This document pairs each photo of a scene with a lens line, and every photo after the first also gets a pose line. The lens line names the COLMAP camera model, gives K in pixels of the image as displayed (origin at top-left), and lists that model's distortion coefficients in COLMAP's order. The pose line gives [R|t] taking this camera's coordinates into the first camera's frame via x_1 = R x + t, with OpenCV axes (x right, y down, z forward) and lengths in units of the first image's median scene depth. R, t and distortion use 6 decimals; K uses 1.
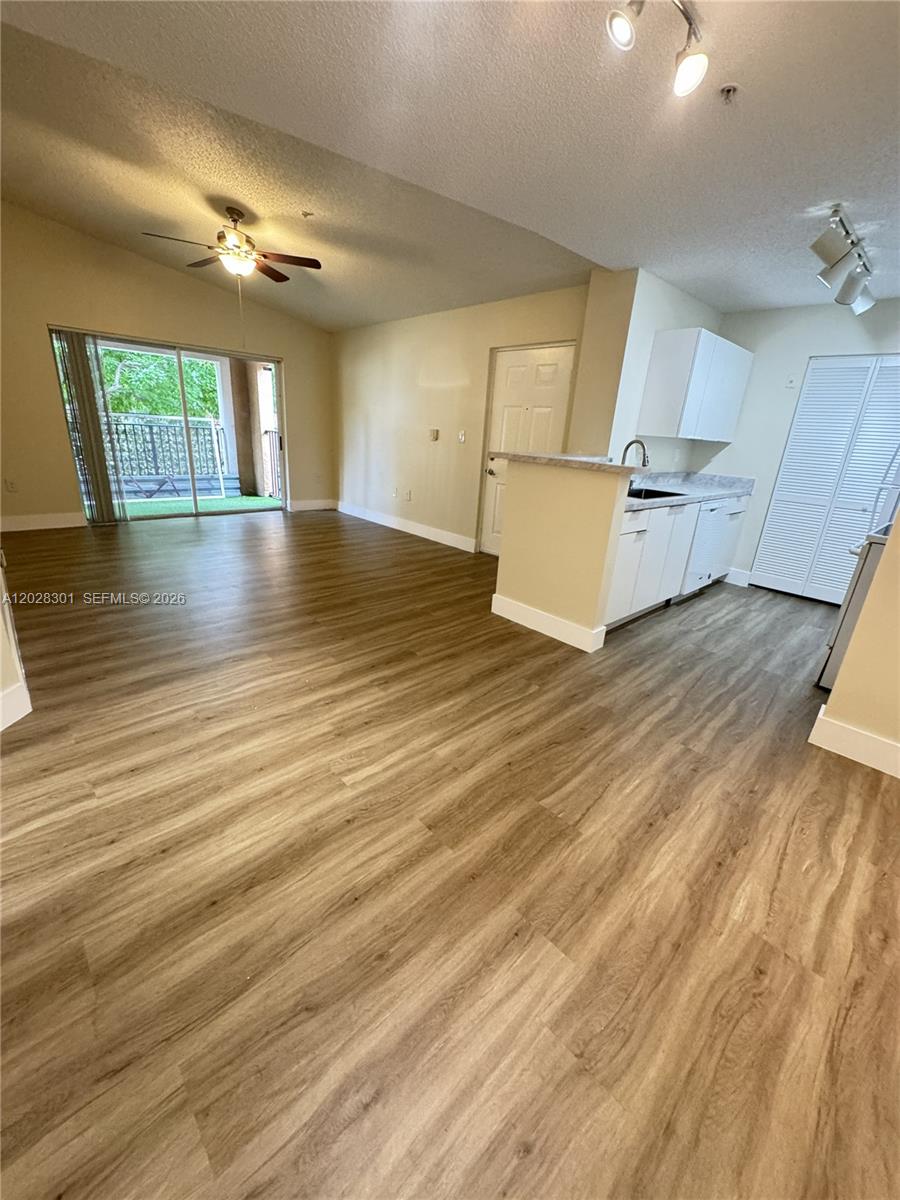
lens RADIAL K [[480.8, 0, 453.2], [0, 480.8, 598.9], [0, 0, 1]] dist [-0.002305, 0.000180]
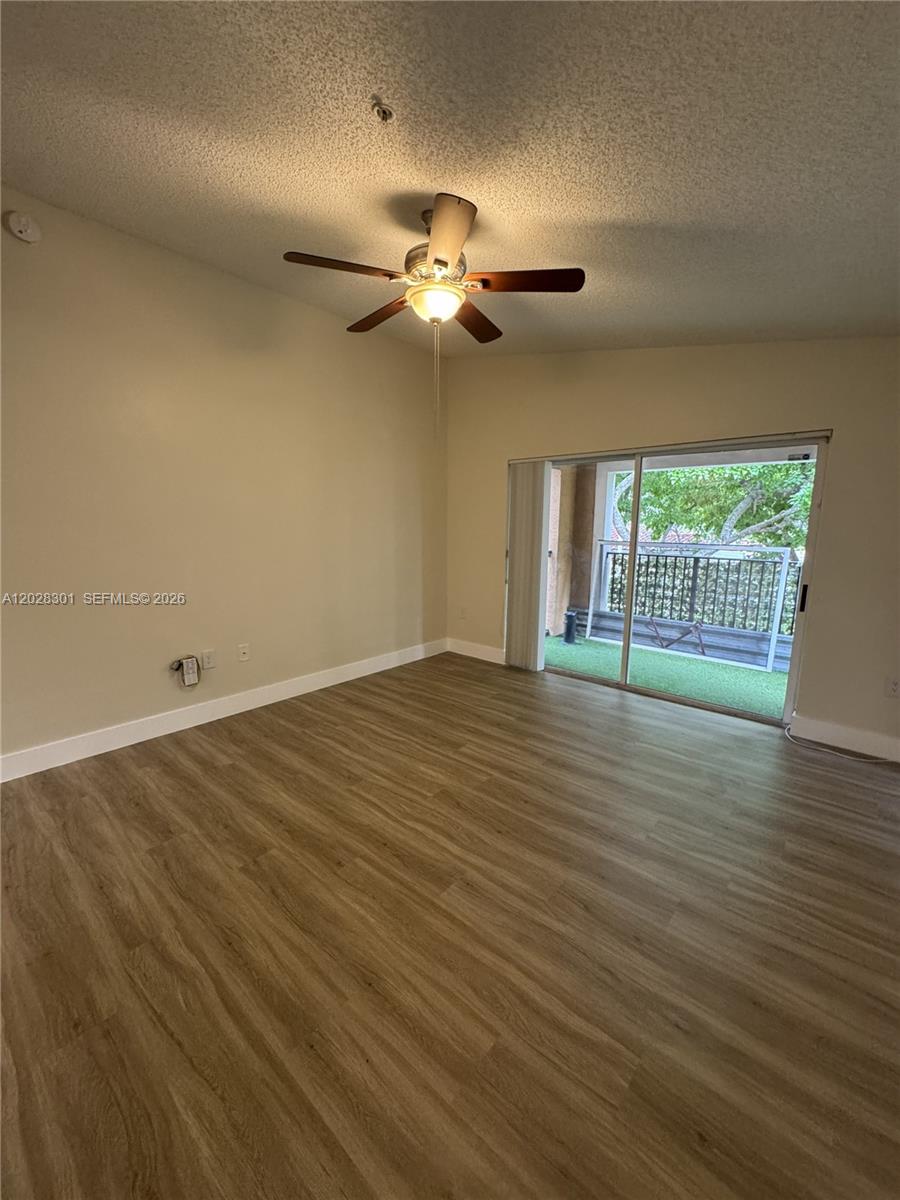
lens RADIAL K [[480.8, 0, 453.2], [0, 480.8, 598.9], [0, 0, 1]] dist [-0.002305, 0.000180]
pose [[0.091531, 0.103206, -0.990440, 0.143619], [-0.336365, 0.939360, 0.066798, -0.401875], [0.937273, 0.327035, 0.120695, 1.038878]]
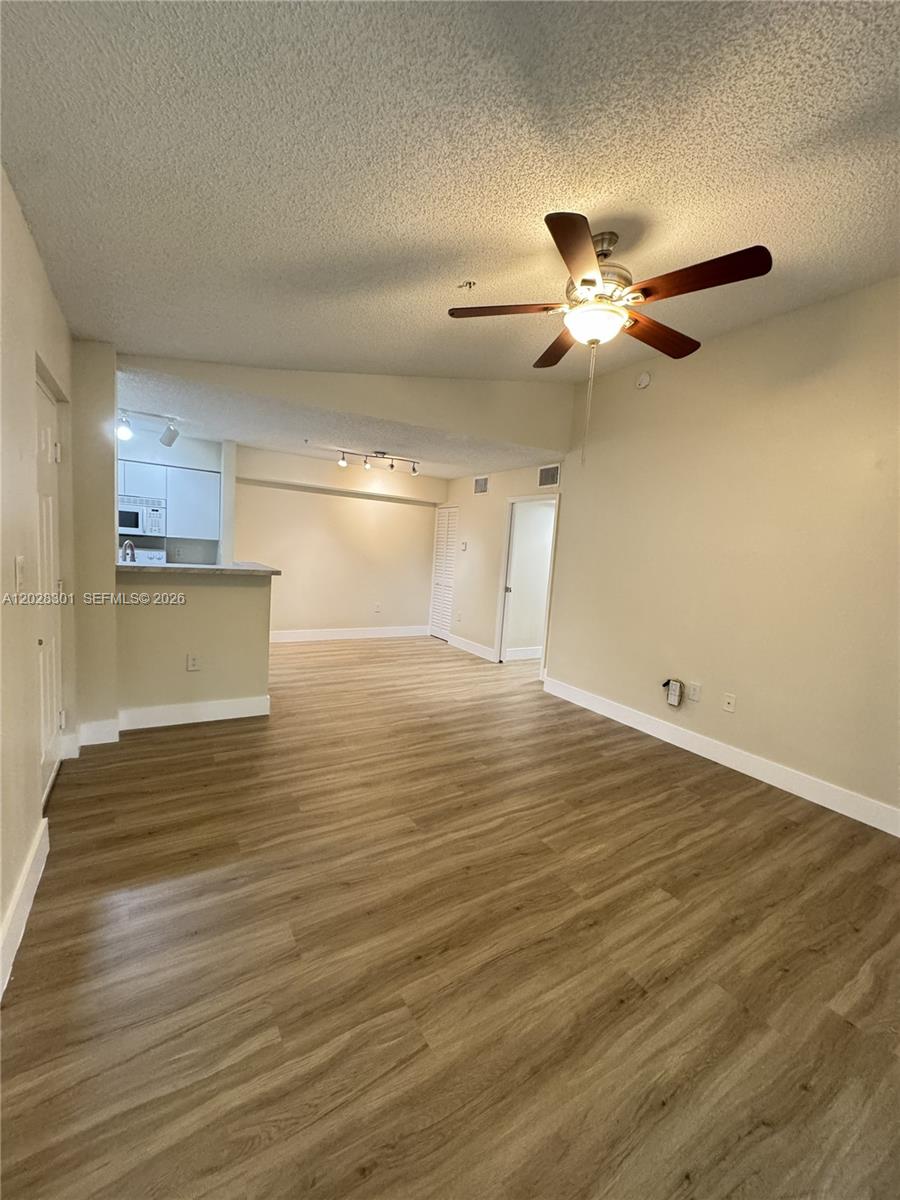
lens RADIAL K [[476.5, 0, 452.5], [0, 476.5, 597.9], [0, 0, 1]] dist [-0.000516, 0.000544]
pose [[-0.972427, -0.147436, 0.180686, -0.428636], [-0.056323, 0.900338, 0.431531, -0.626459], [-0.226302, 0.409456, -0.883818, 1.607779]]
